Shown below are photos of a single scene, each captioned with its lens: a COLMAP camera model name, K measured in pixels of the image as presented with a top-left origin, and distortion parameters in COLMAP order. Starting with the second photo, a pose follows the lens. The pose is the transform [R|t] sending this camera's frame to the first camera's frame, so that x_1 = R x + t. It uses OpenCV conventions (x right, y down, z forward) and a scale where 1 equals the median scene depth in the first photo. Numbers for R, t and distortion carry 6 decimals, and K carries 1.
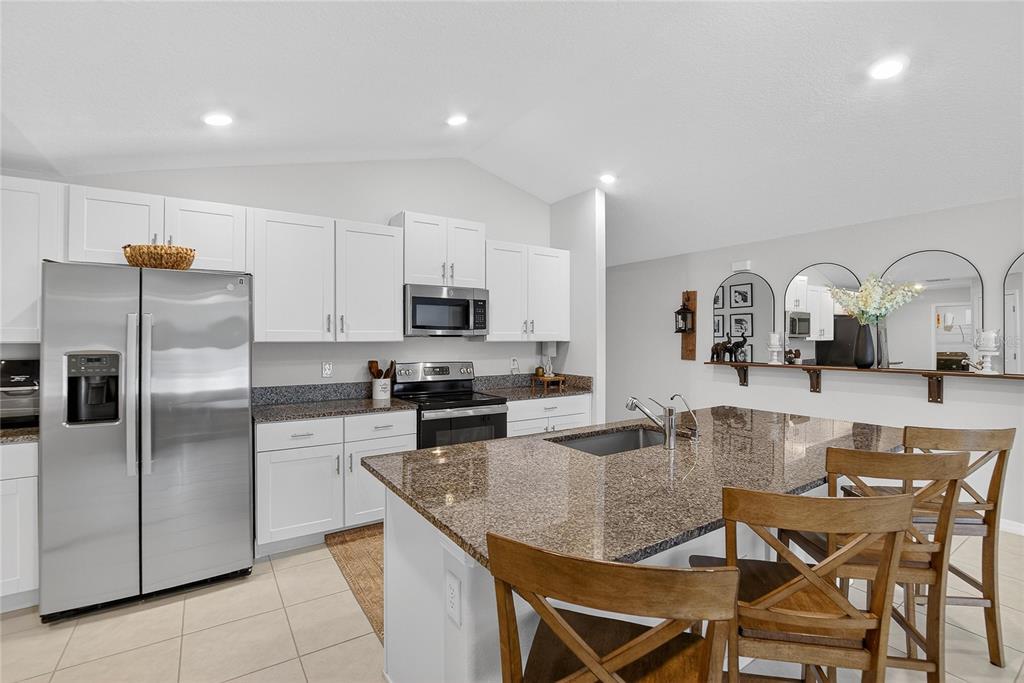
lens RADIAL K [[455.9, 0, 512.4], [0, 455.9, 338.2], [0, 0, 1]] dist [-0.025946, 0.000186]
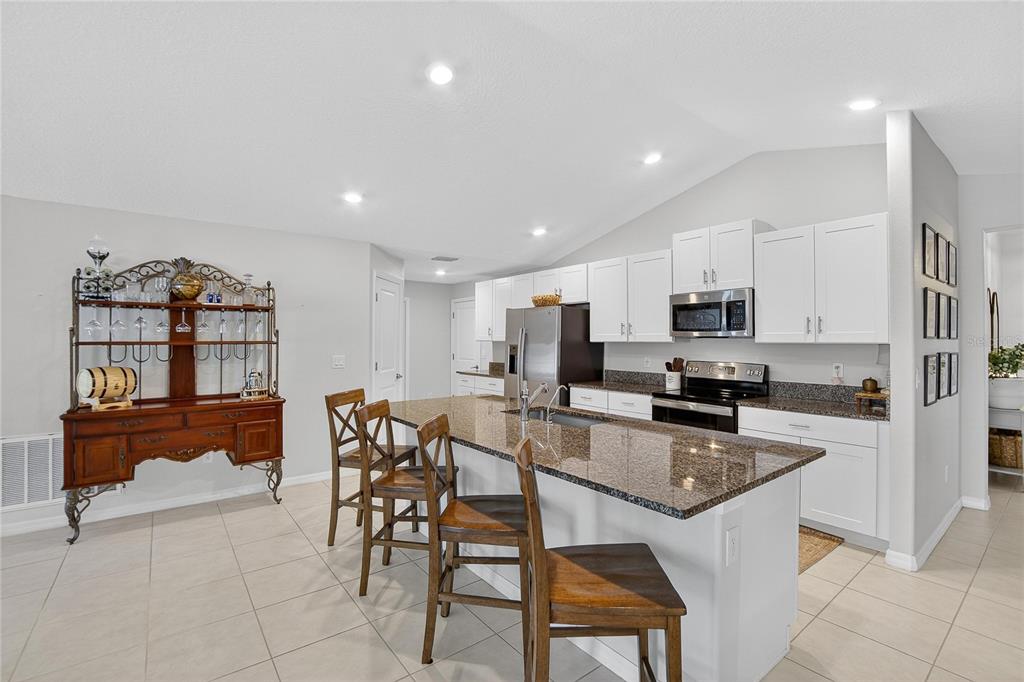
lens RADIAL K [[455.9, 0, 512.4], [0, 455.9, 337.7], [0, 0, 1]] dist [-0.025946, 0.000186]
pose [[0.063358, -0.003853, -0.997983, 0.907635], [-0.001671, 0.999991, -0.003967, 0.001311], [0.997989, 0.001918, 0.063351, 0.465790]]
